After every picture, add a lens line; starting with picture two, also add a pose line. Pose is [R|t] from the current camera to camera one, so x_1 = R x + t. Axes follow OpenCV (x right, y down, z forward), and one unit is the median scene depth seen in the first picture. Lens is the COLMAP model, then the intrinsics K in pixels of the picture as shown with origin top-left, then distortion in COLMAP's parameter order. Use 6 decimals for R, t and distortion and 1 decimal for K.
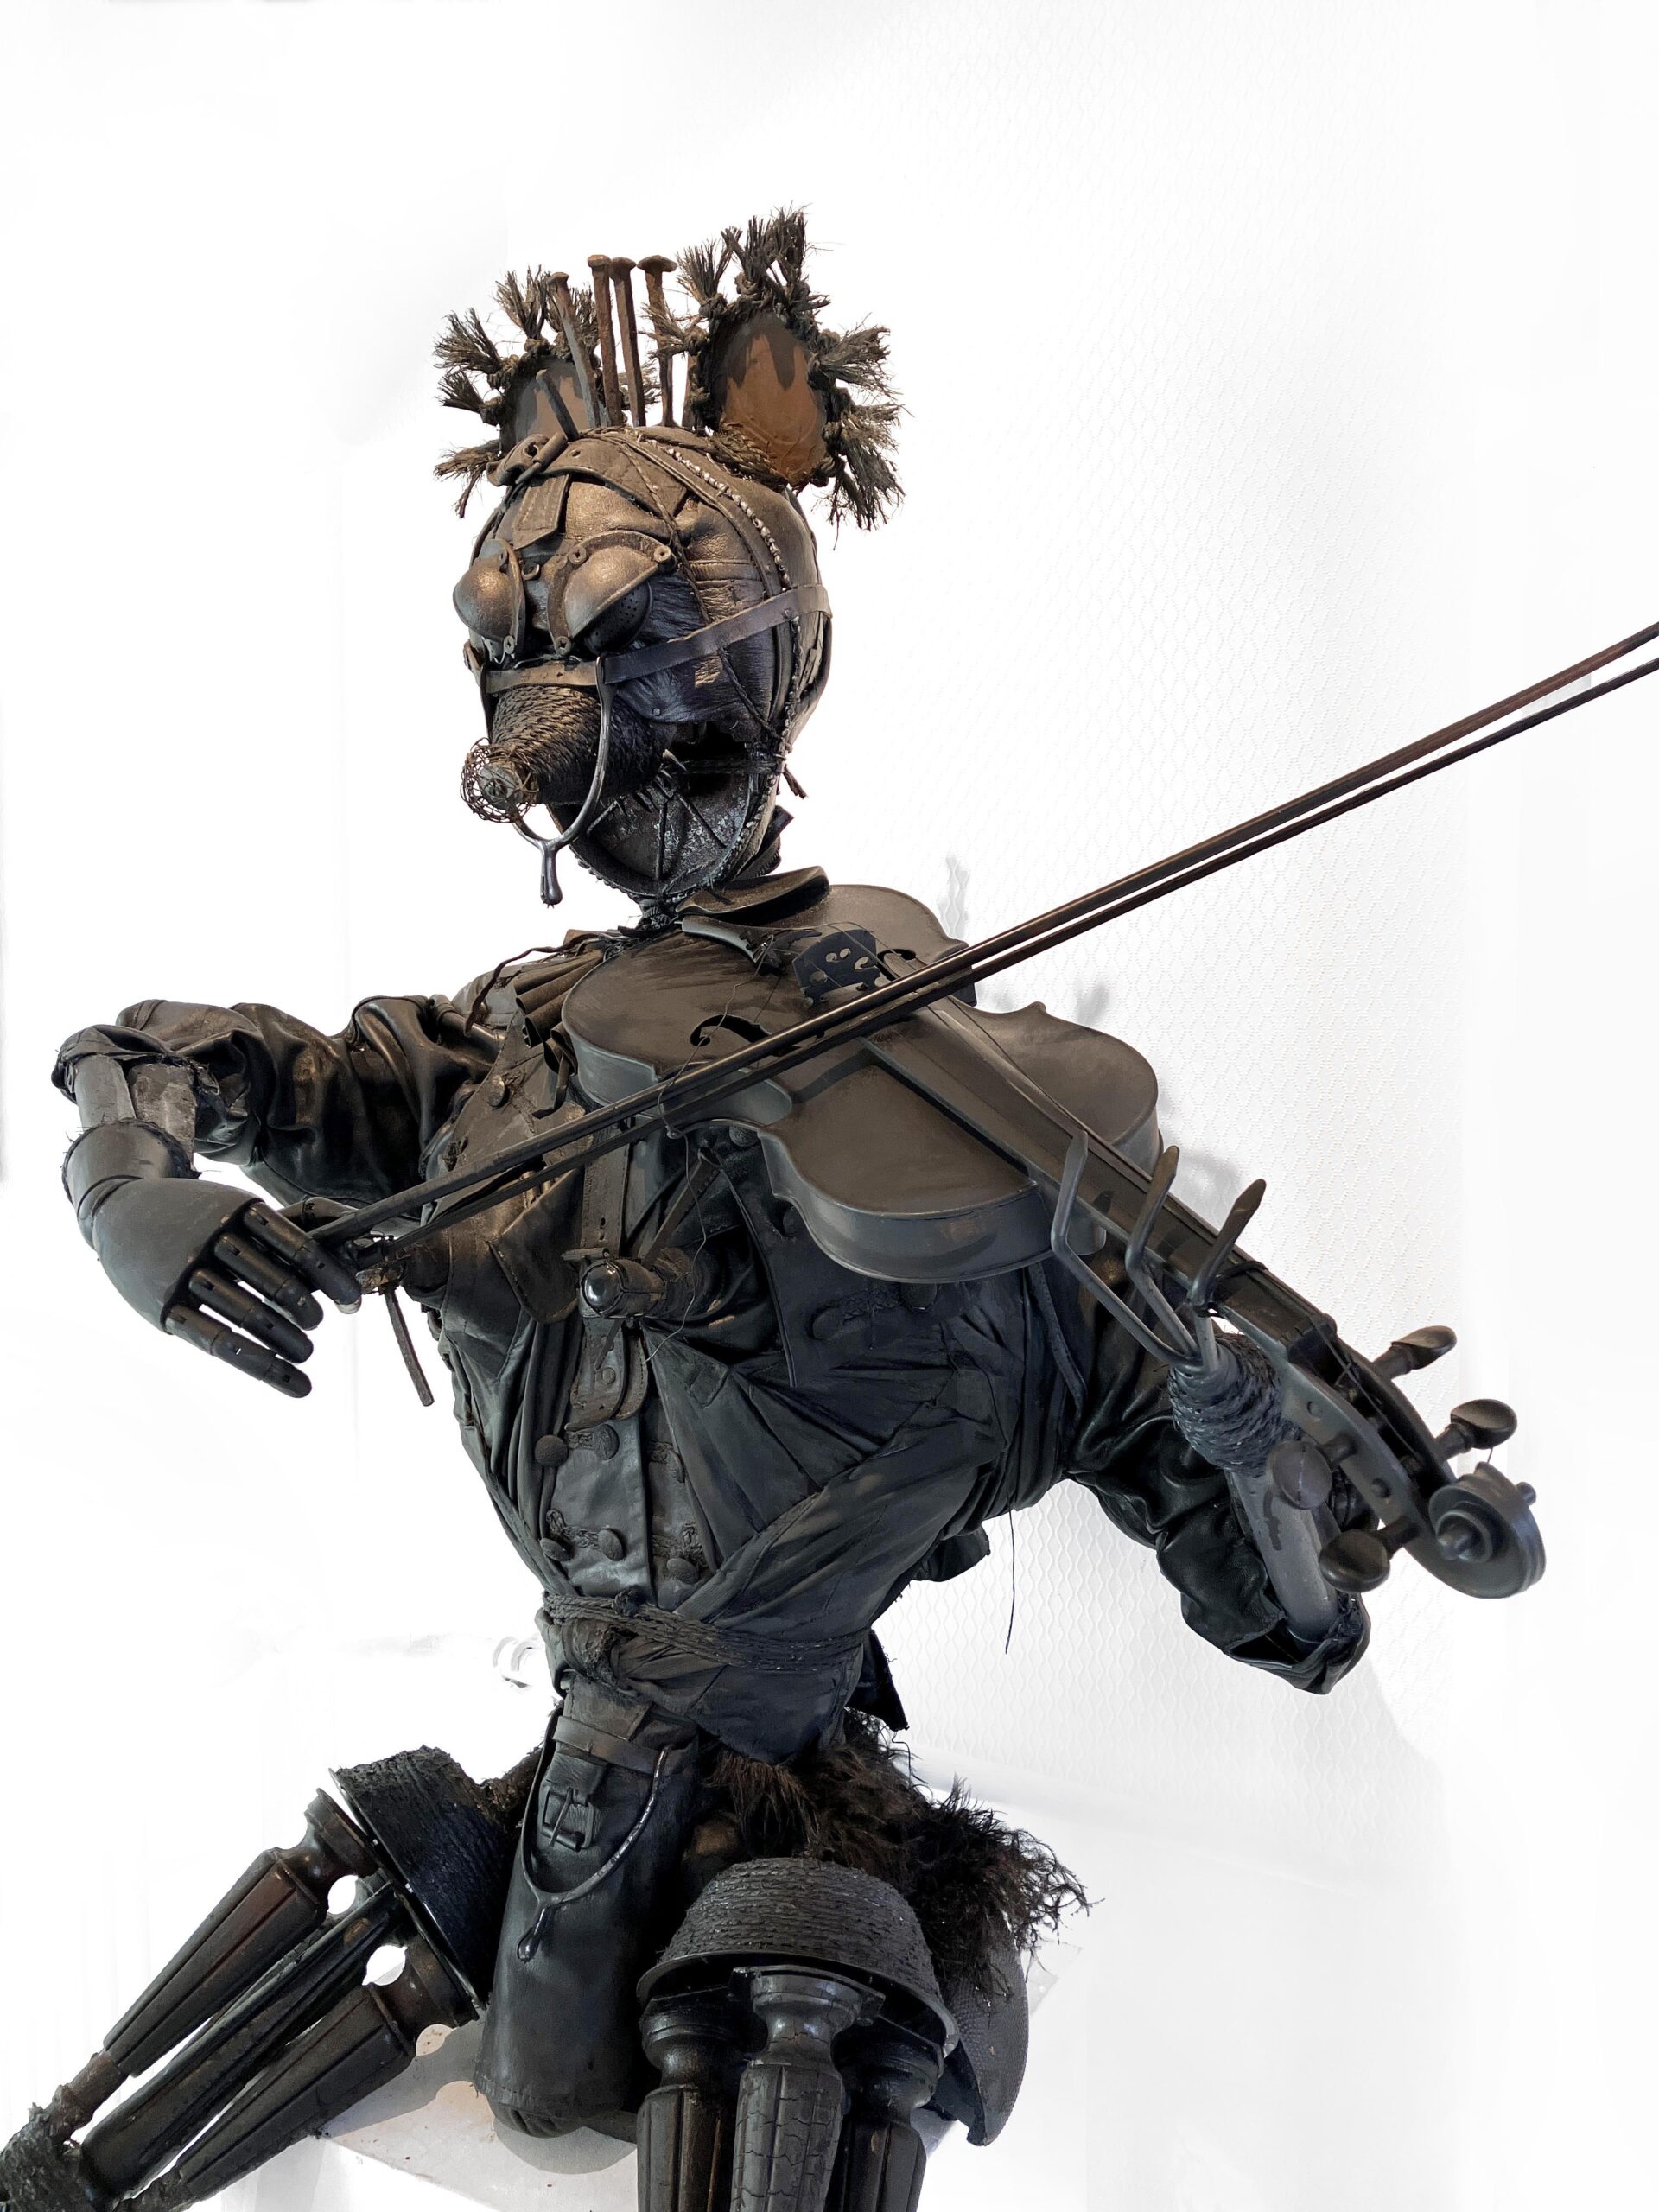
lens RADIAL K [[1785.6, 0, 834.2], [0, 1785.6, 1094.9], [0, 0, 1]] dist [0.049212, -0.016930]
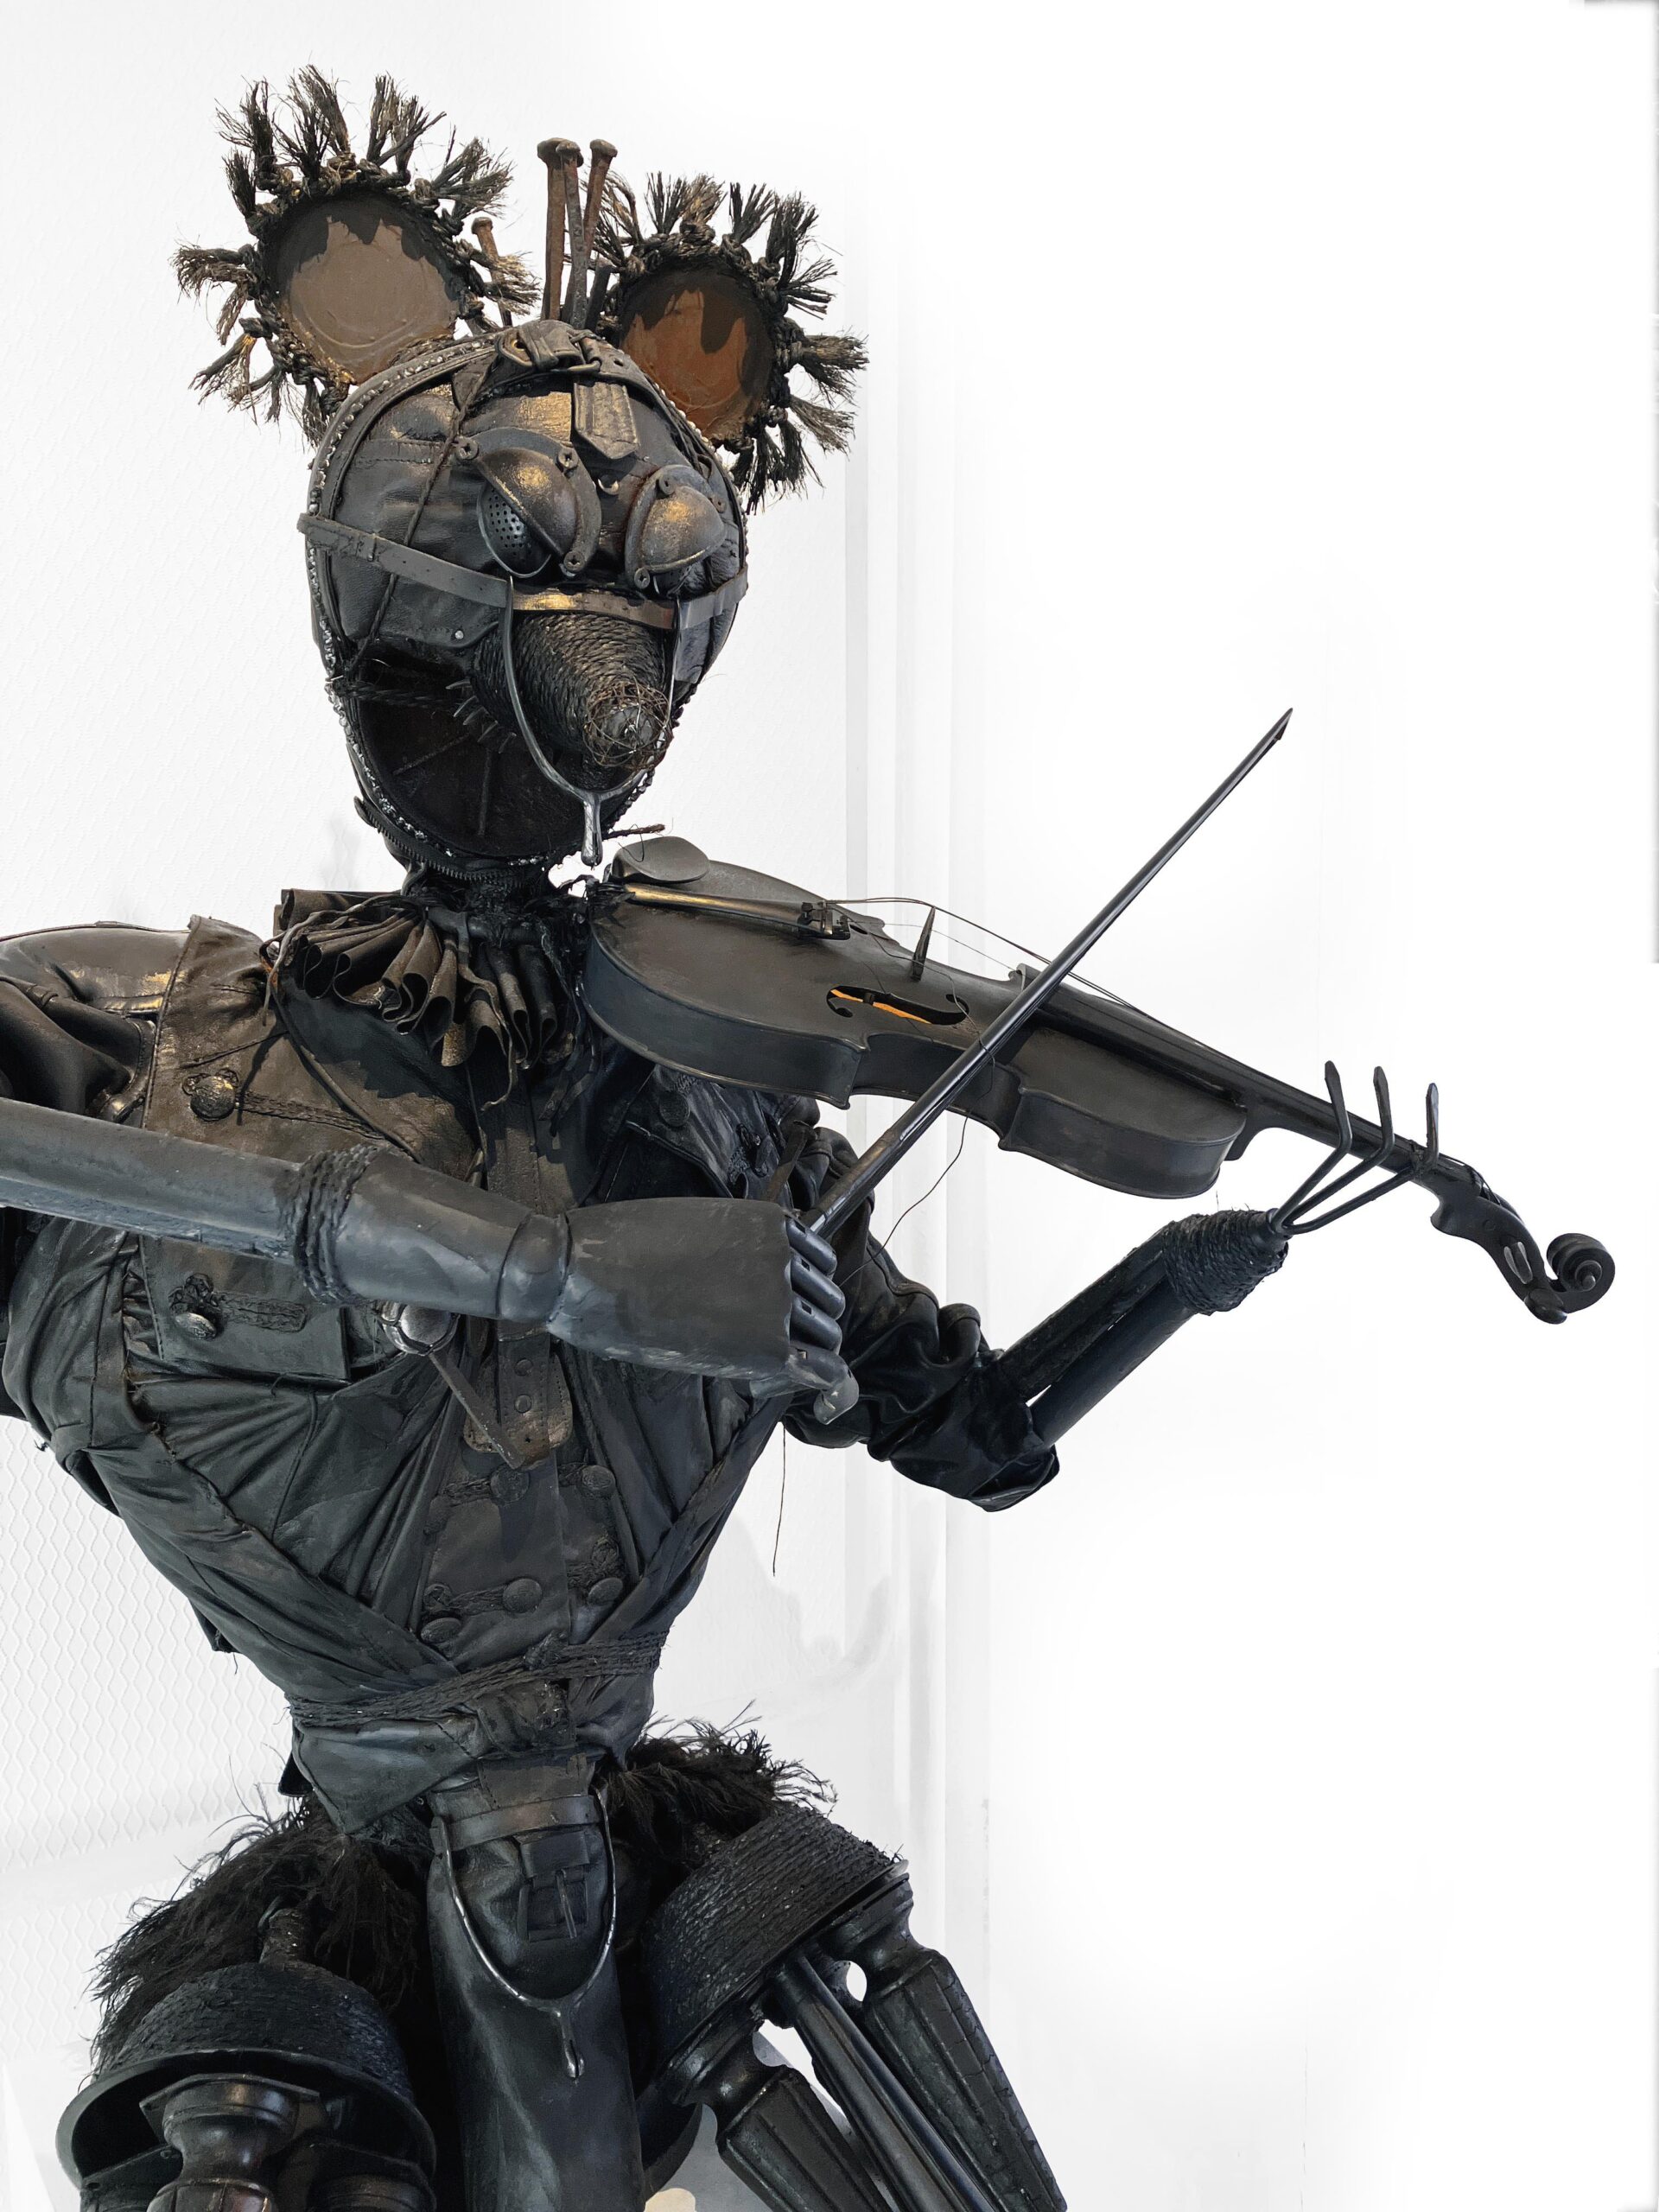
lens RADIAL K [[1785.6, 0, 823.3], [0, 1785.6, 1103.1], [0, 0, 1]] dist [0.049212, -0.016930]
pose [[0.501739, -0.062961, 0.862725, -0.855872], [0.059248, 0.997507, 0.038340, -0.016175], [-0.862987, 0.031878, 0.504219, 0.453423]]
